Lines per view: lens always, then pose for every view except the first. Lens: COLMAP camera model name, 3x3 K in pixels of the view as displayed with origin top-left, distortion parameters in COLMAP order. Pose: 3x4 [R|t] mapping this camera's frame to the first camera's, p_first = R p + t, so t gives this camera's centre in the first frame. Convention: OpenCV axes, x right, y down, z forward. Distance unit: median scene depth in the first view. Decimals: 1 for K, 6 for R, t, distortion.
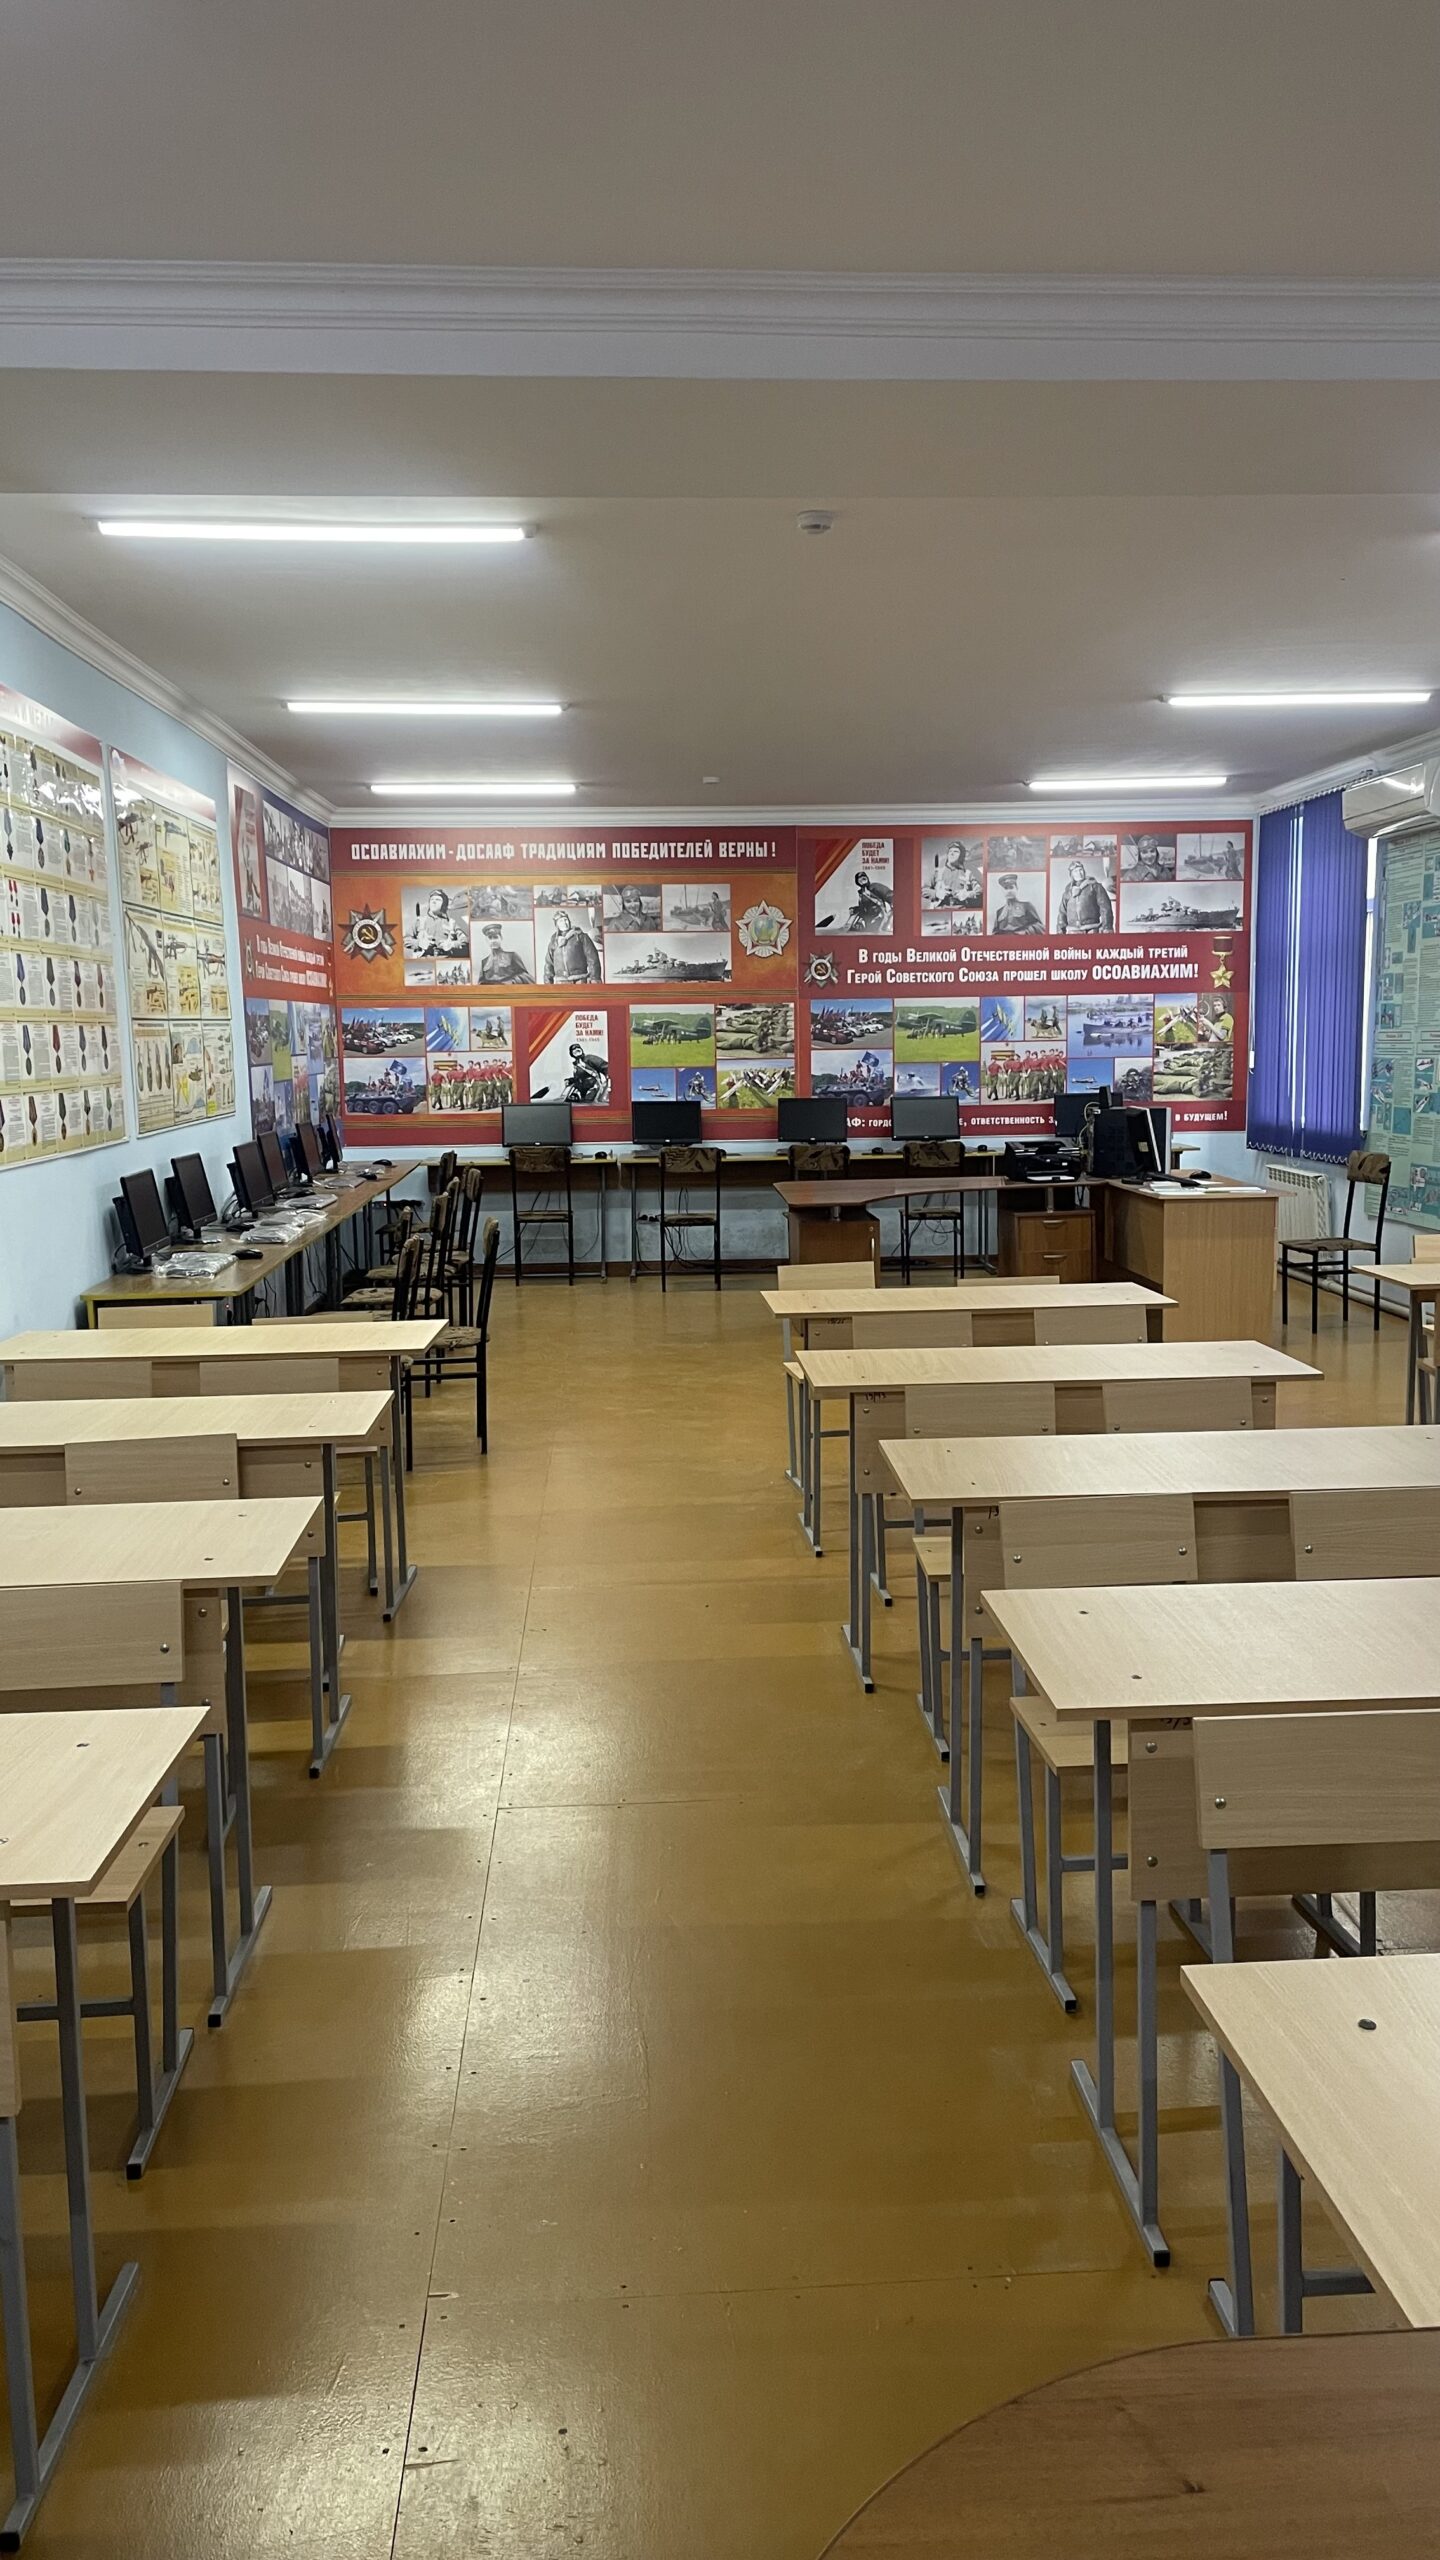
lens RADIAL K [[1815.4, 0, 720.0], [0, 1815.4, 1280.0], [0, 0, 1]] dist [0.119918, -0.142792]
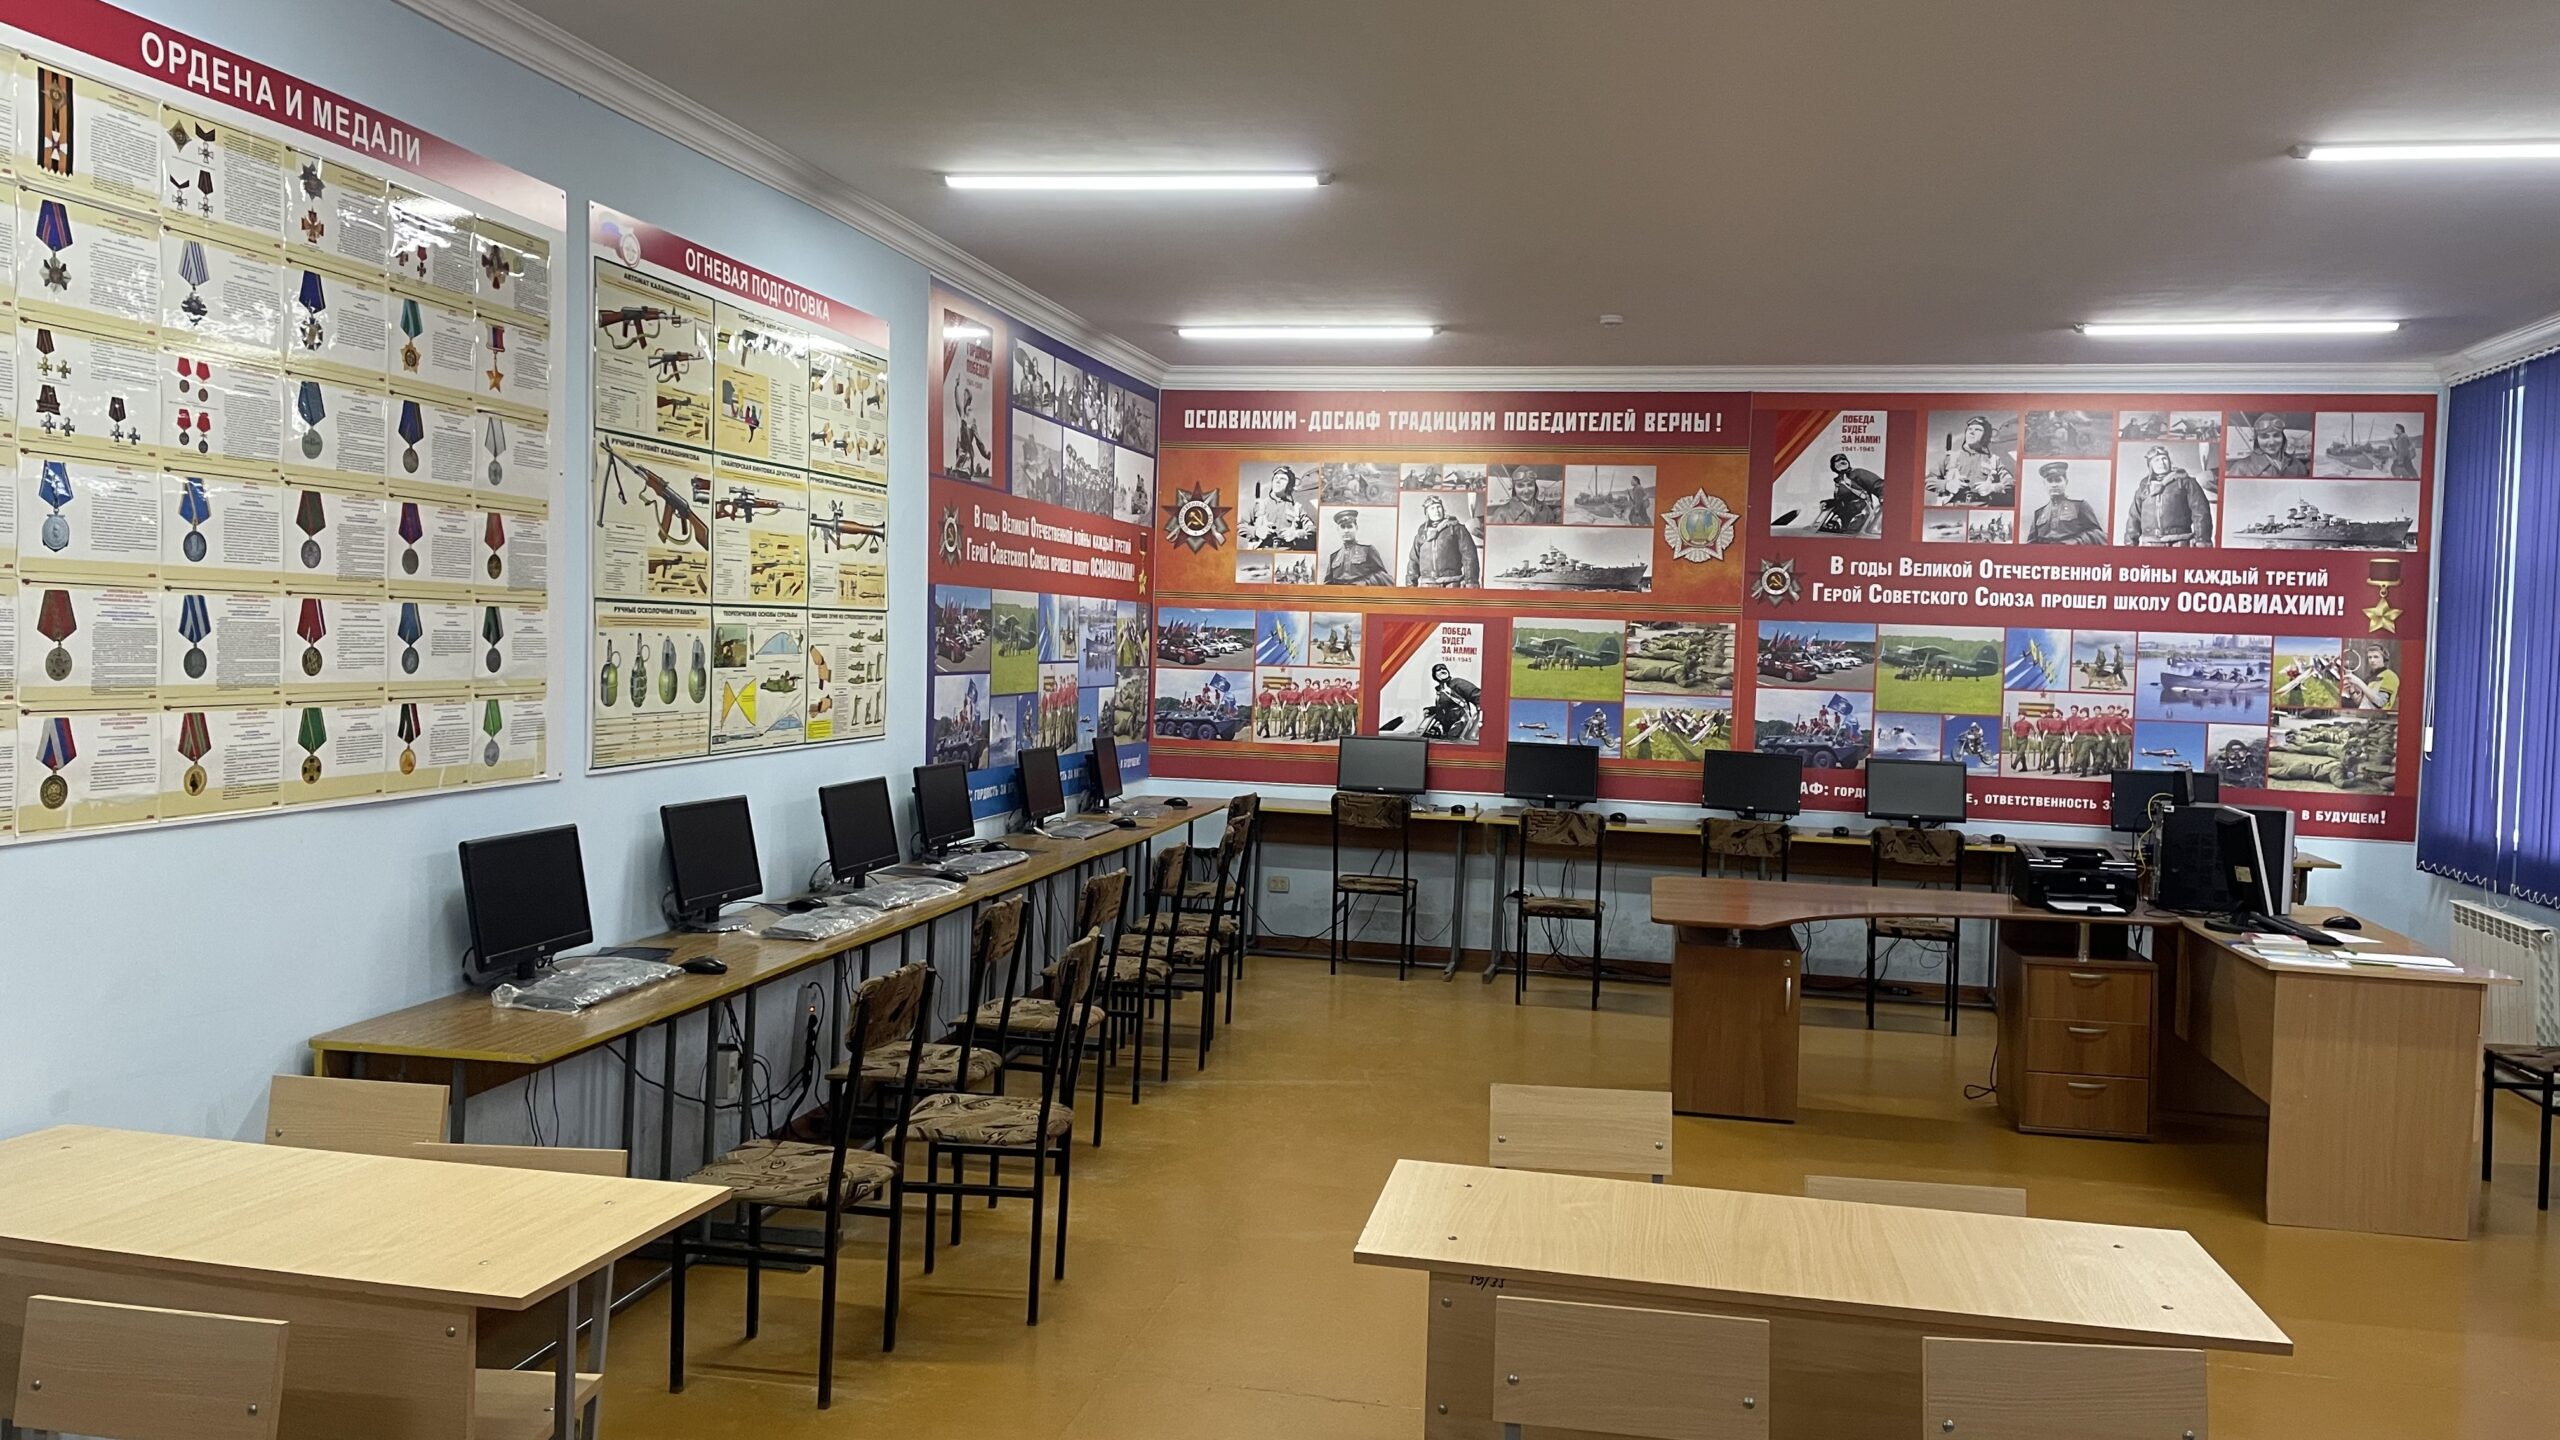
lens RADIAL K [[1831.5, 0, 1280.0], [0, 1831.5, 720.0], [0, 0, 1]] dist [0.073466, -0.100109]
pose [[0.964968, 0.058088, -0.255856, 0.055883], [-0.082022, 0.993094, -0.083882, -0.034884], [0.249216, 0.101929, 0.963069, 0.233799]]
